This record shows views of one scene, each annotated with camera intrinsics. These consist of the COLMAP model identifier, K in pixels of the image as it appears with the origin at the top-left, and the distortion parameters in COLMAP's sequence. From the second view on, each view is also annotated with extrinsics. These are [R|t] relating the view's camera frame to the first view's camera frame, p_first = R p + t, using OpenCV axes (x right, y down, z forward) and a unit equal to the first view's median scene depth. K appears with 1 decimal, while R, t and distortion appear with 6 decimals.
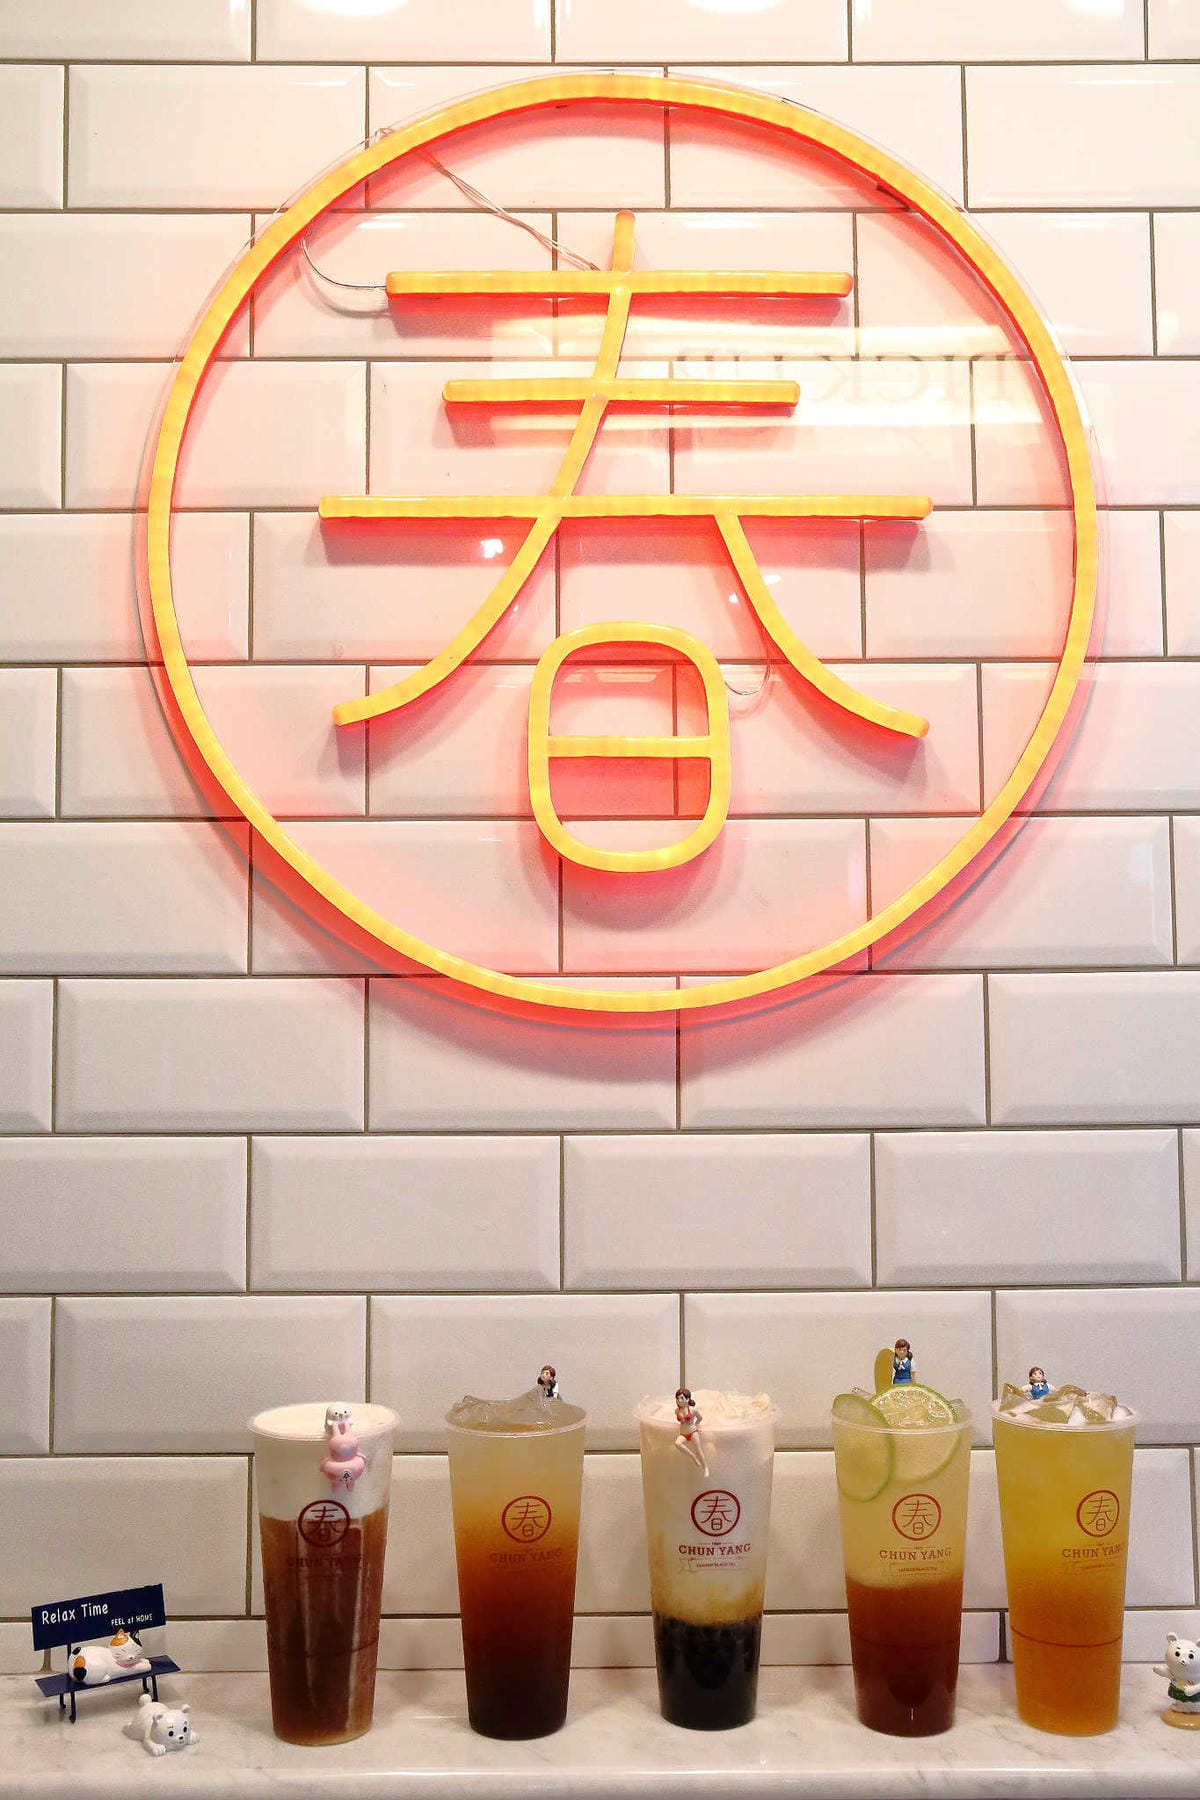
lens RADIAL K [[1716.9, 0, 597.4], [0, 1716.9, 941.3], [0, 0, 1]] dist [-0.042287, 0.091942]
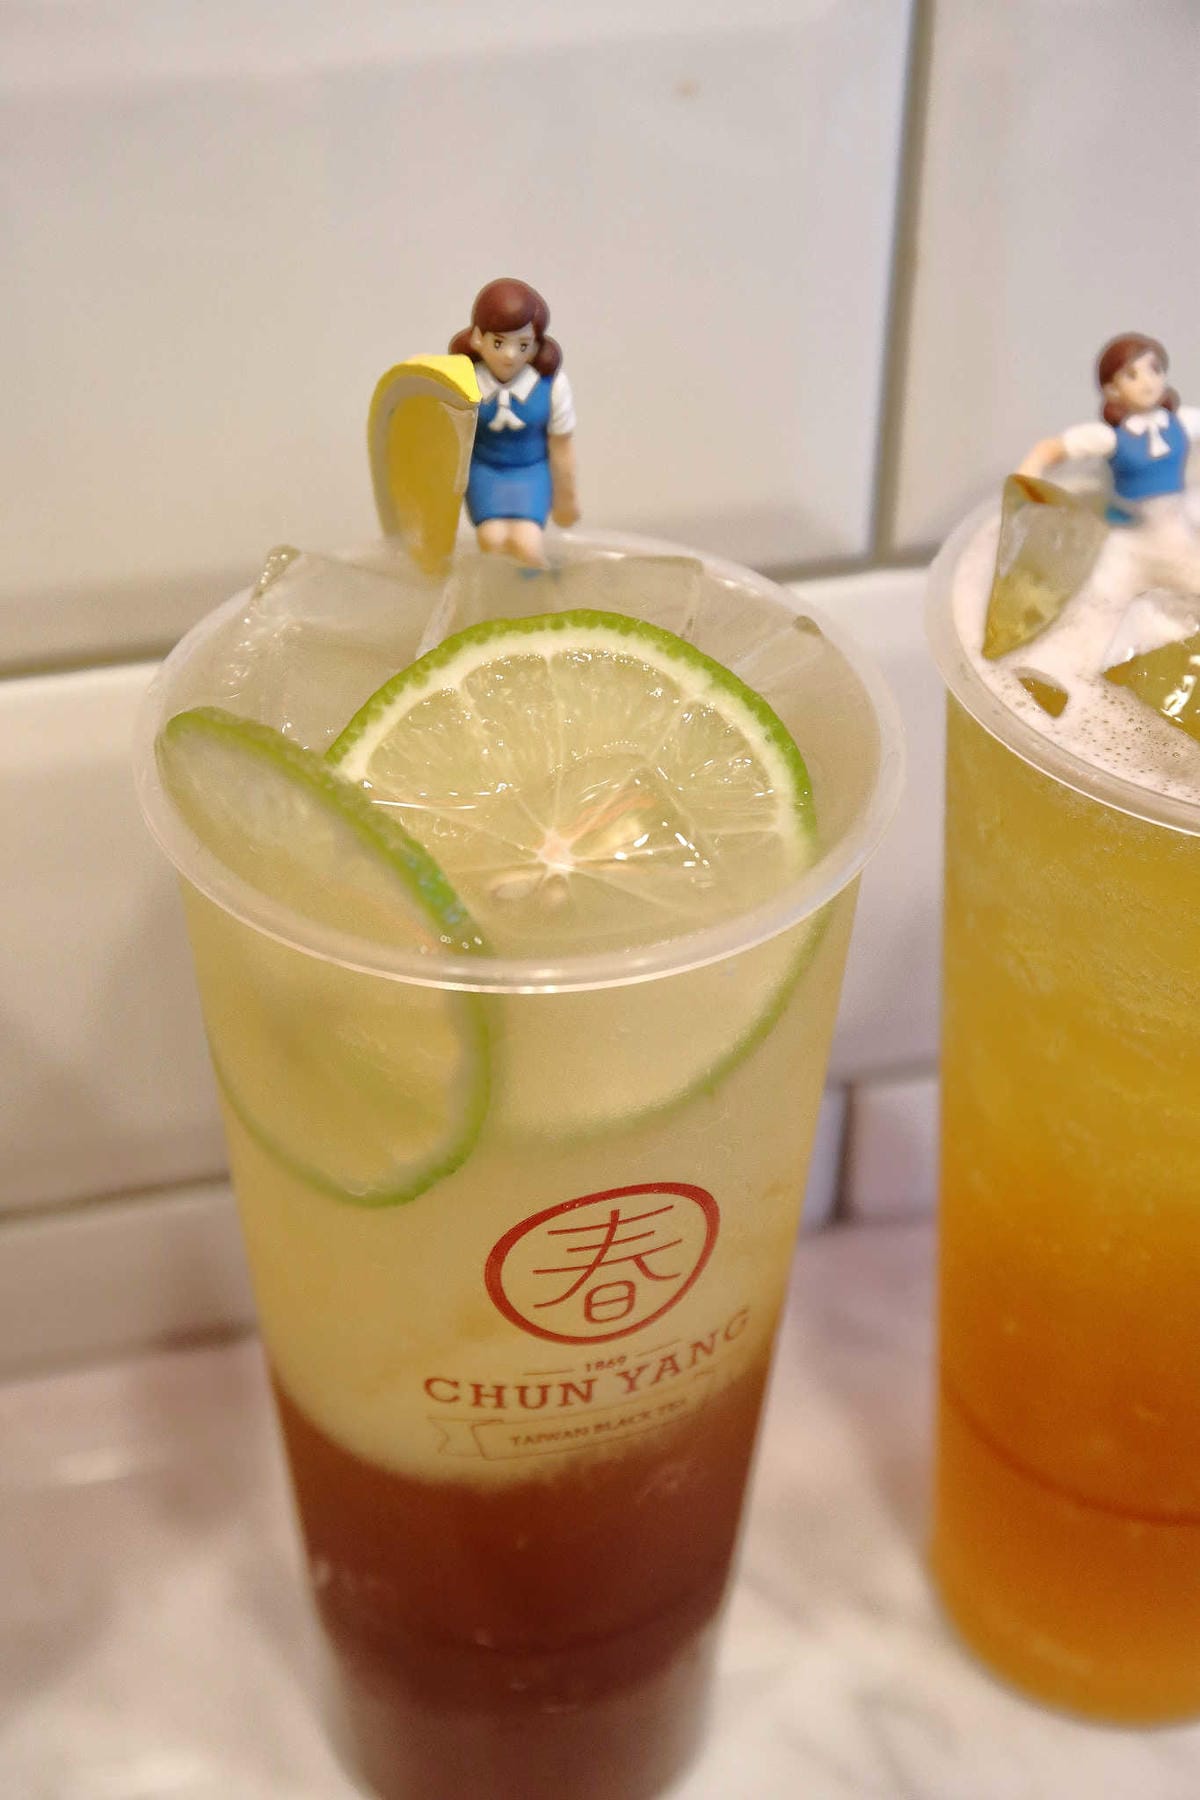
lens RADIAL K [[3226.4, 0, 600.0], [0, 3226.4, 900.0], [0, 0, 1]] dist [-0.005865, 1.478681]
pose [[0.968068, -0.133967, 0.211891, 0.107171], [-0.037793, 0.757583, 0.651644, 0.050436], [-0.247824, -0.638843, 0.728329, 0.726041]]
